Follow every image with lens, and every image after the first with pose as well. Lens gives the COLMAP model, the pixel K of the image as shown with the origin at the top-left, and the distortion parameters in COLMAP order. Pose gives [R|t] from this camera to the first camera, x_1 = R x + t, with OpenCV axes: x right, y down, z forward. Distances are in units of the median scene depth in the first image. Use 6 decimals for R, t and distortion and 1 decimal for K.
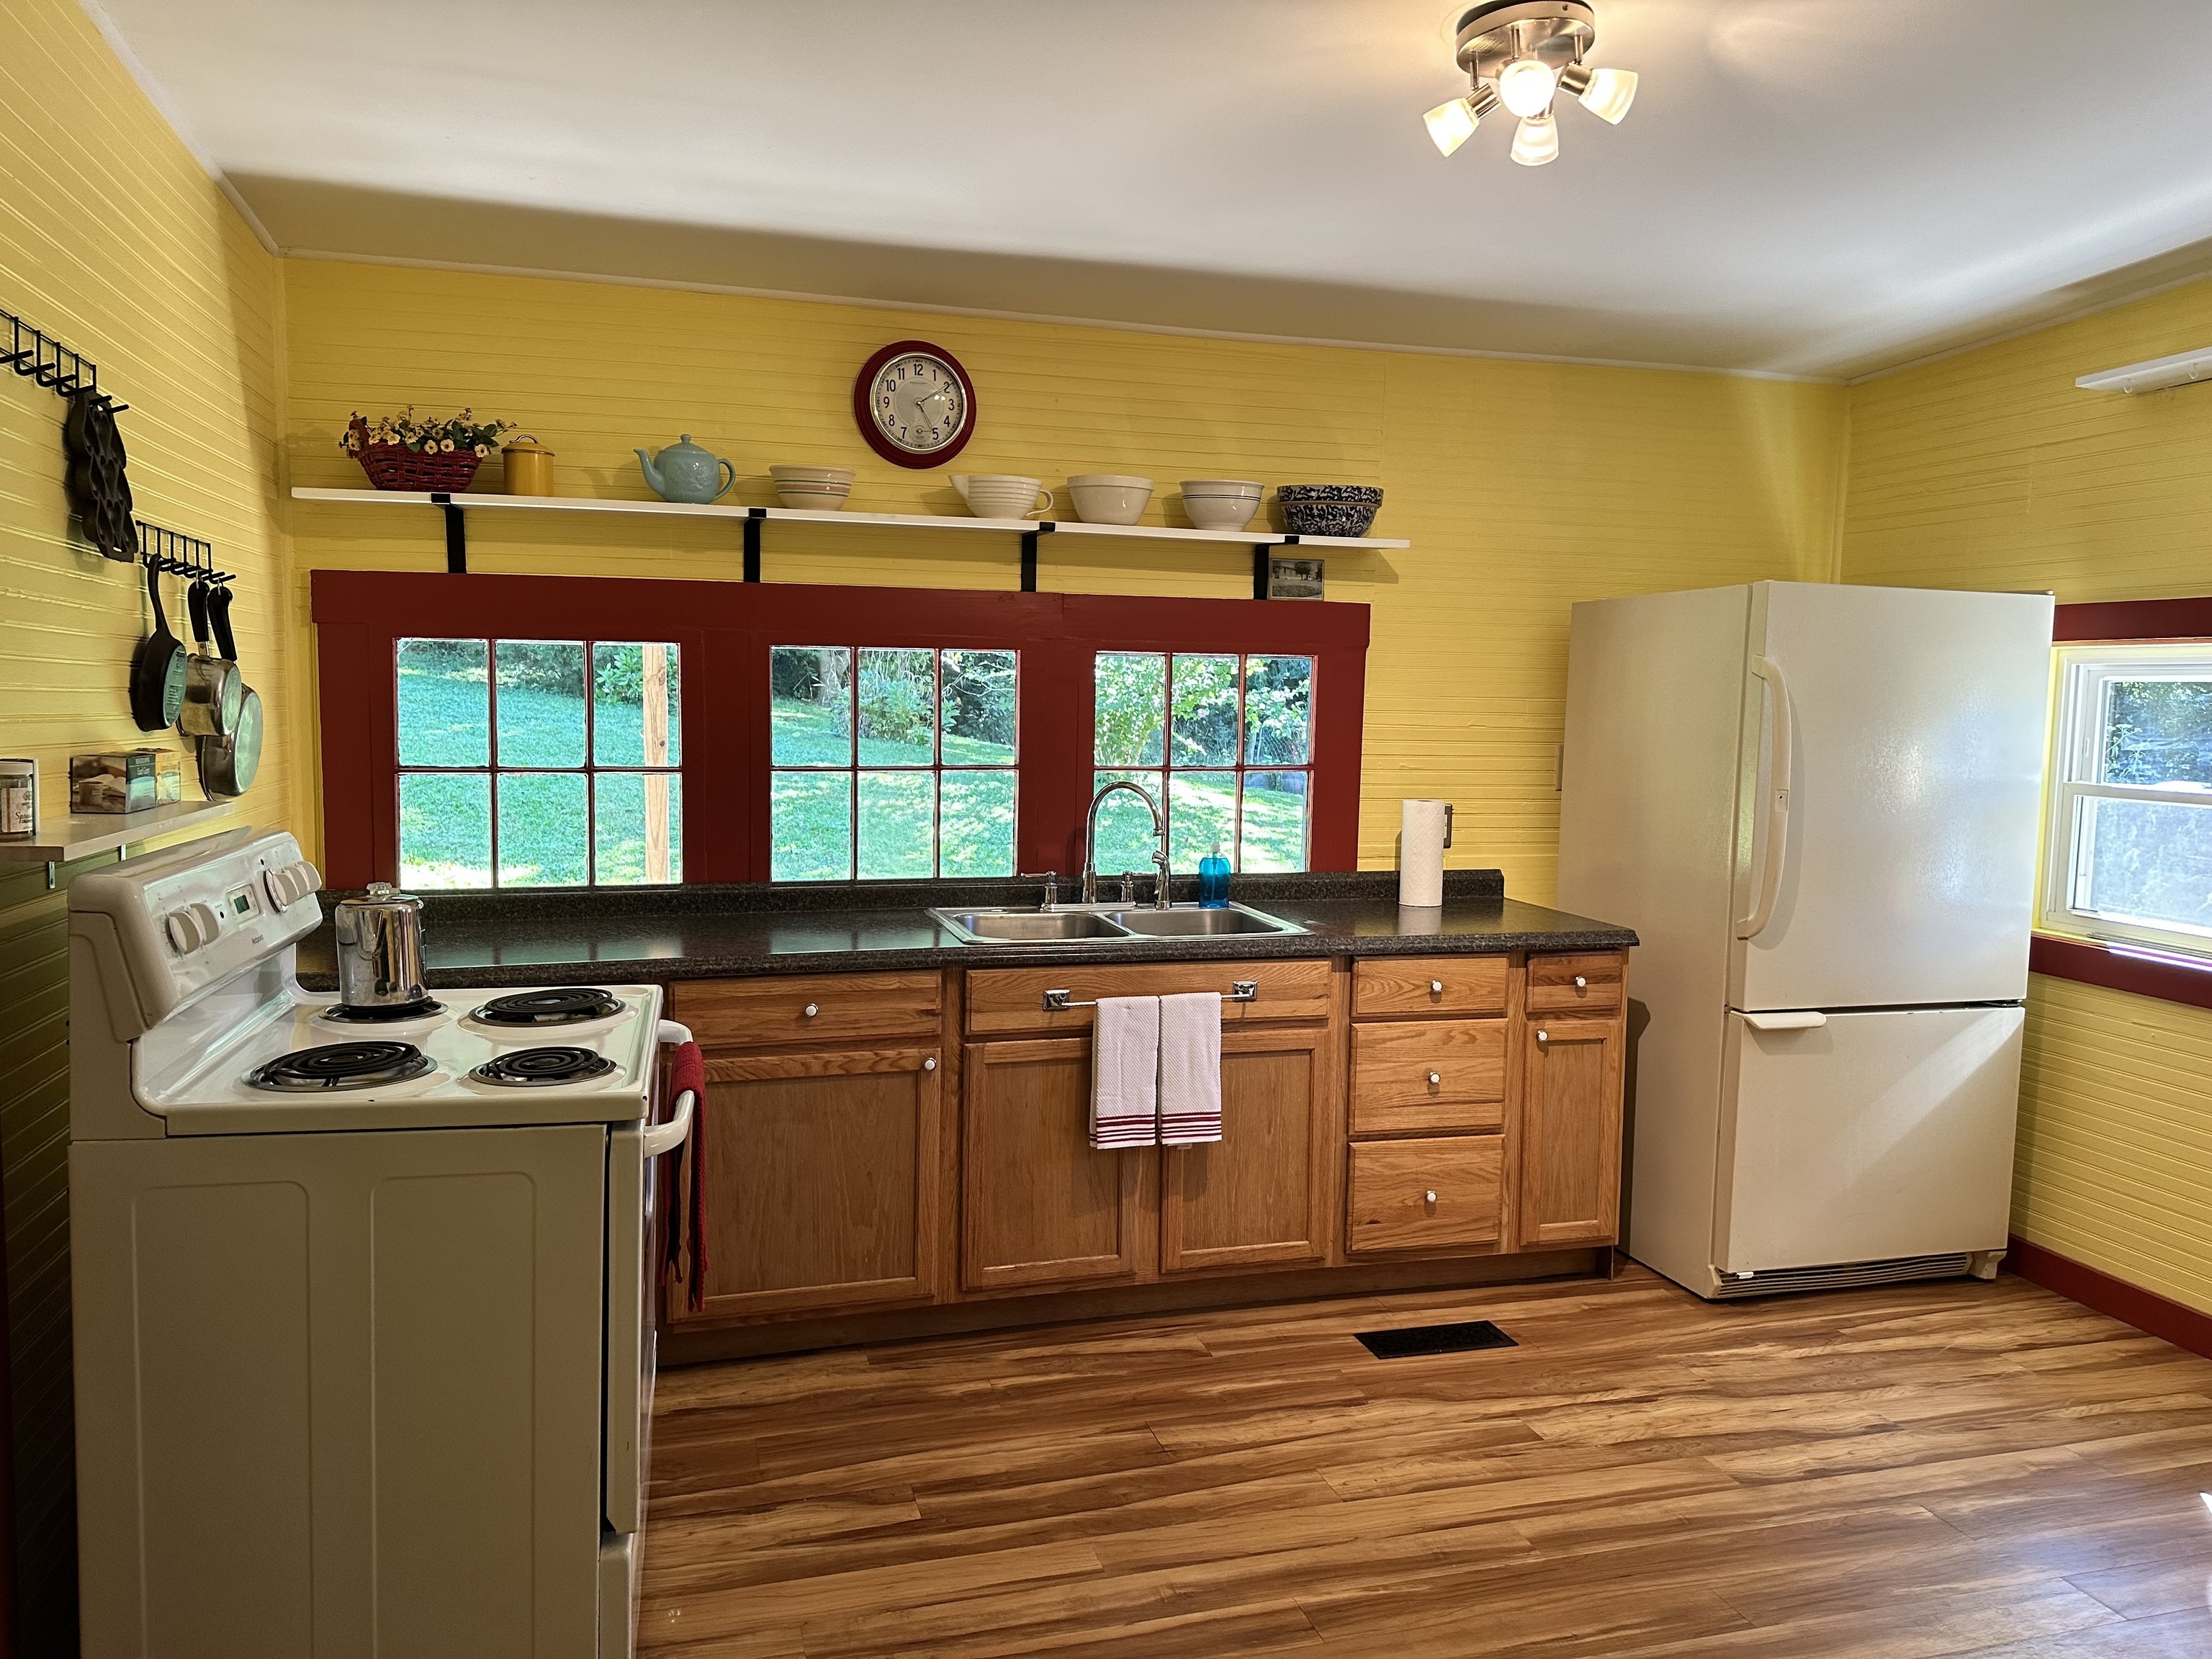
lens RADIAL K [[1552.6, 0, 1102.4], [0, 1552.6, 829.2], [0, 0, 1]] dist [0.007784, -0.015799]
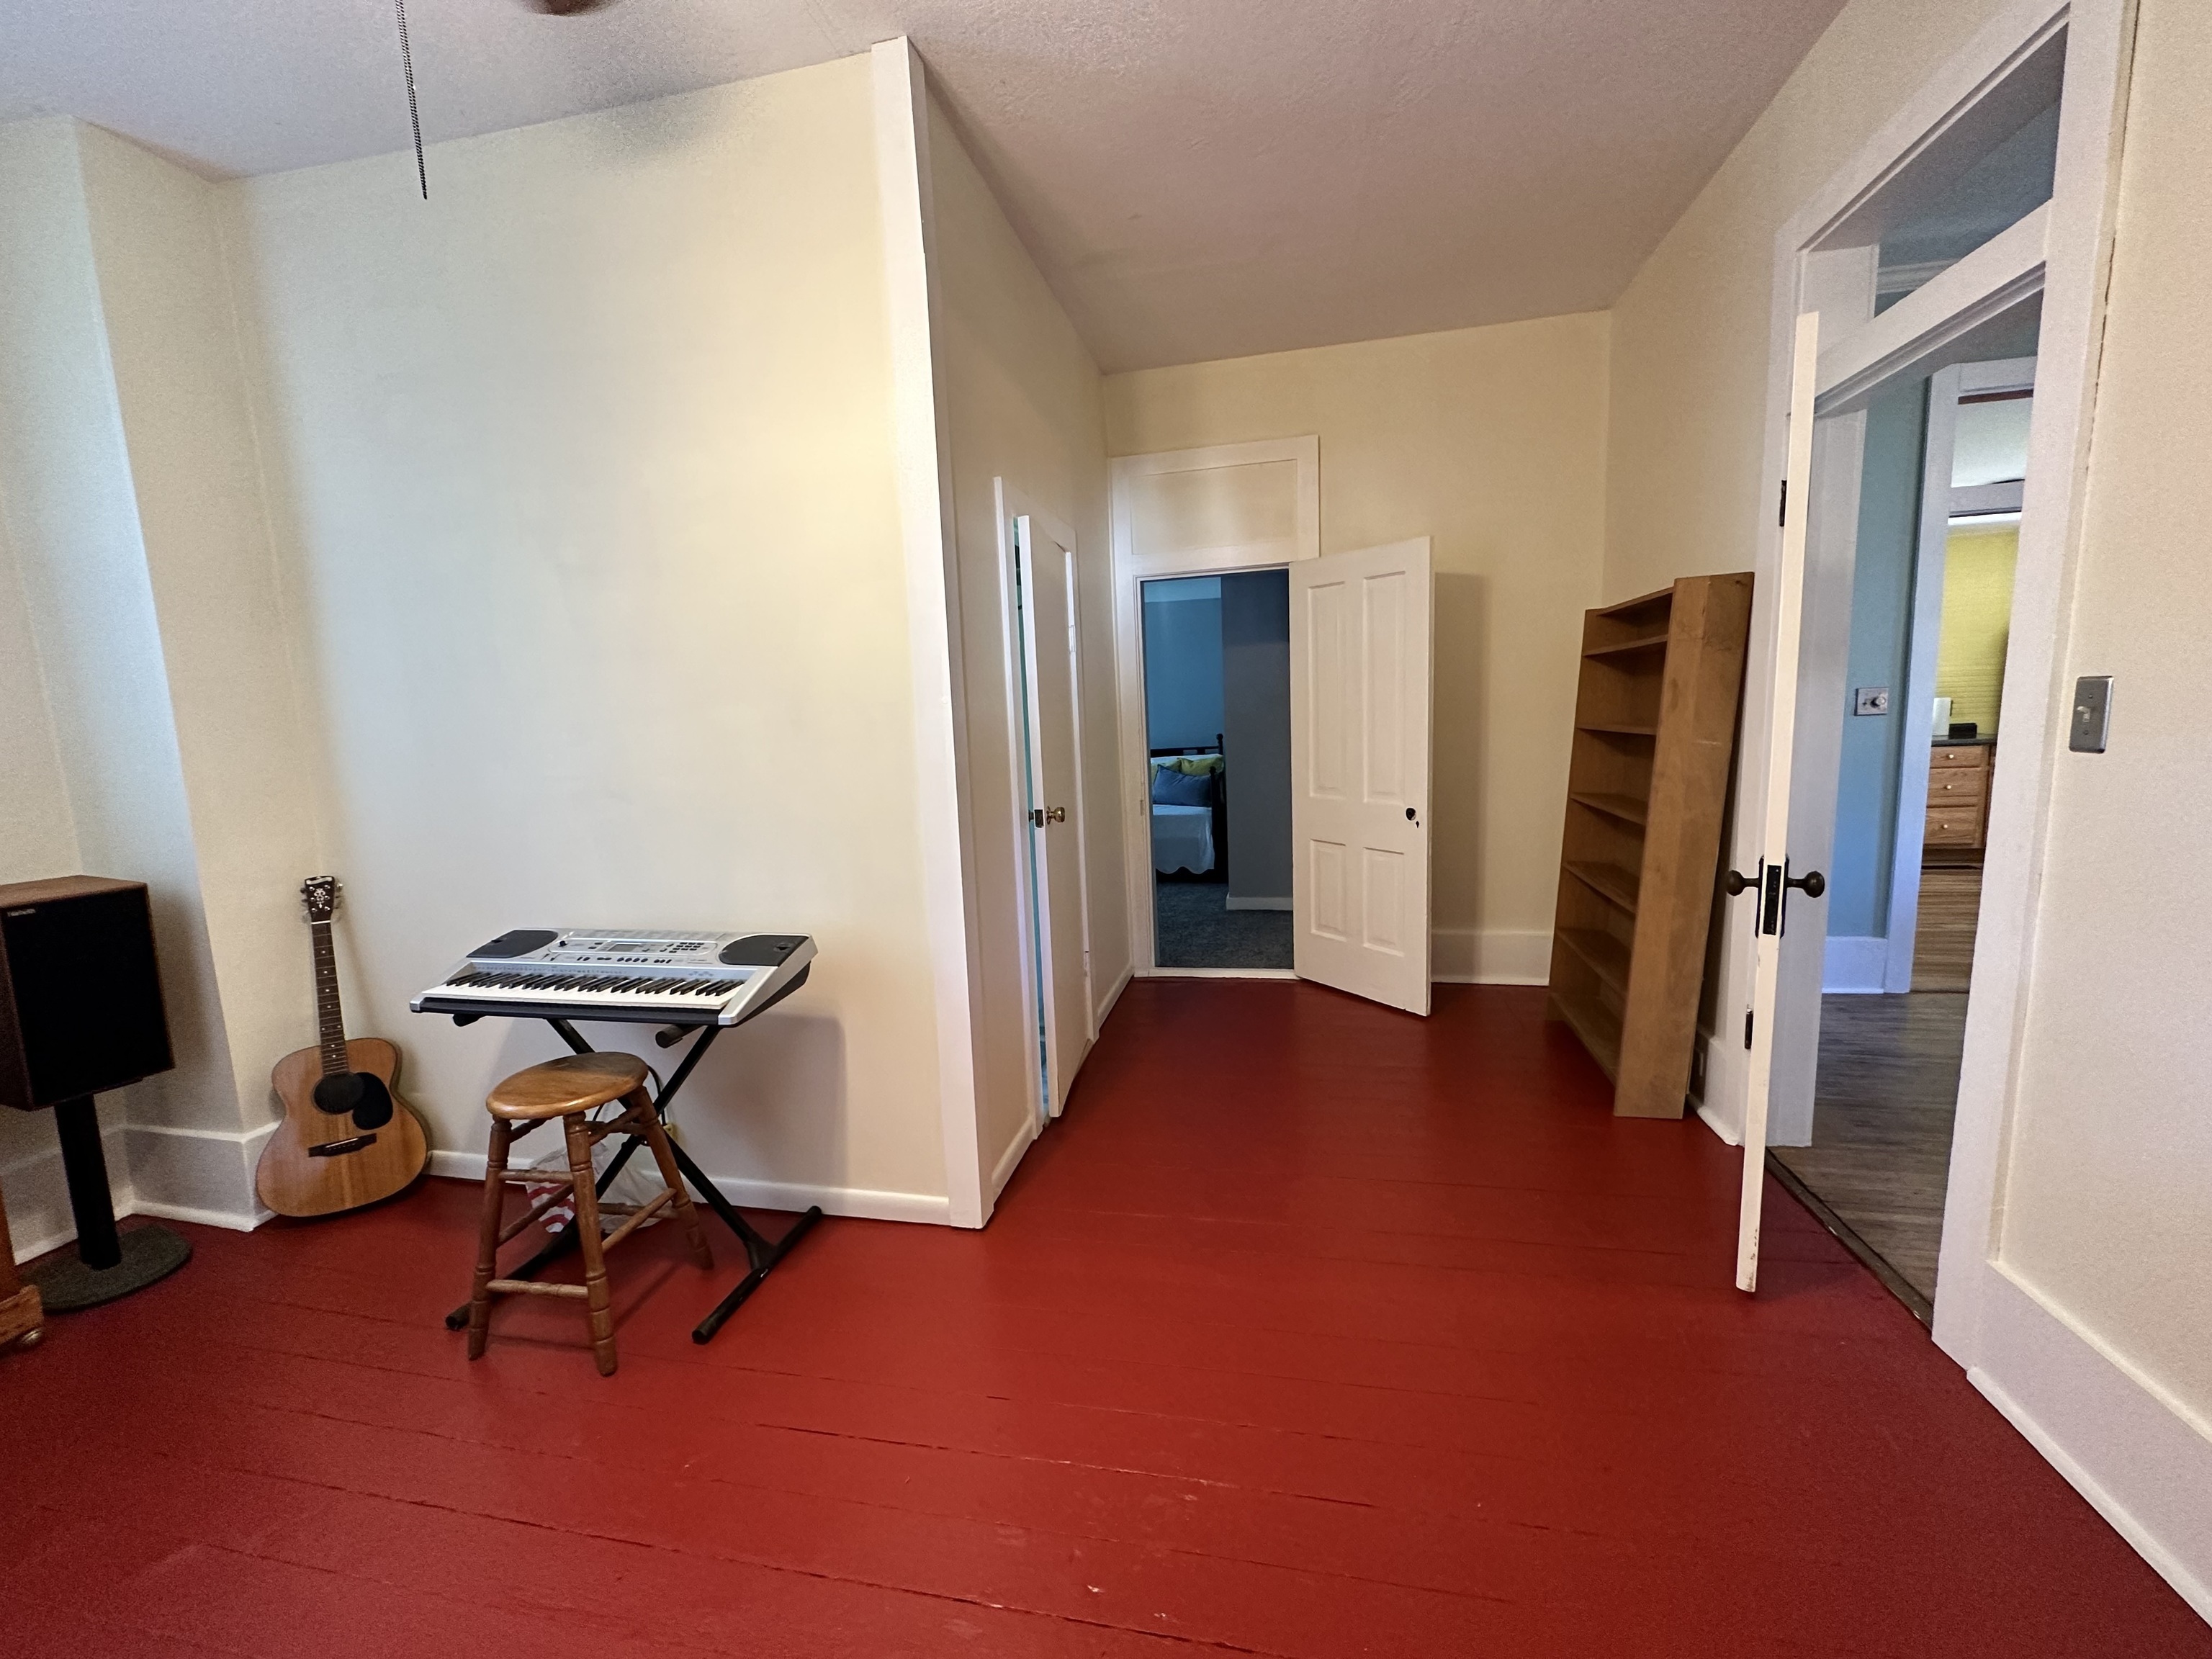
lens RADIAL K [[892.5, 0, 1109.7], [0, 892.5, 827.7], [0, 0, 1]] dist [-0.001699, -0.000188]
pose [[0.886994, 0.013822, -0.461574, -0.426299], [0.015248, 0.998130, 0.059191, 0.108626], [0.461529, -0.059541, 0.885125, -1.274705]]
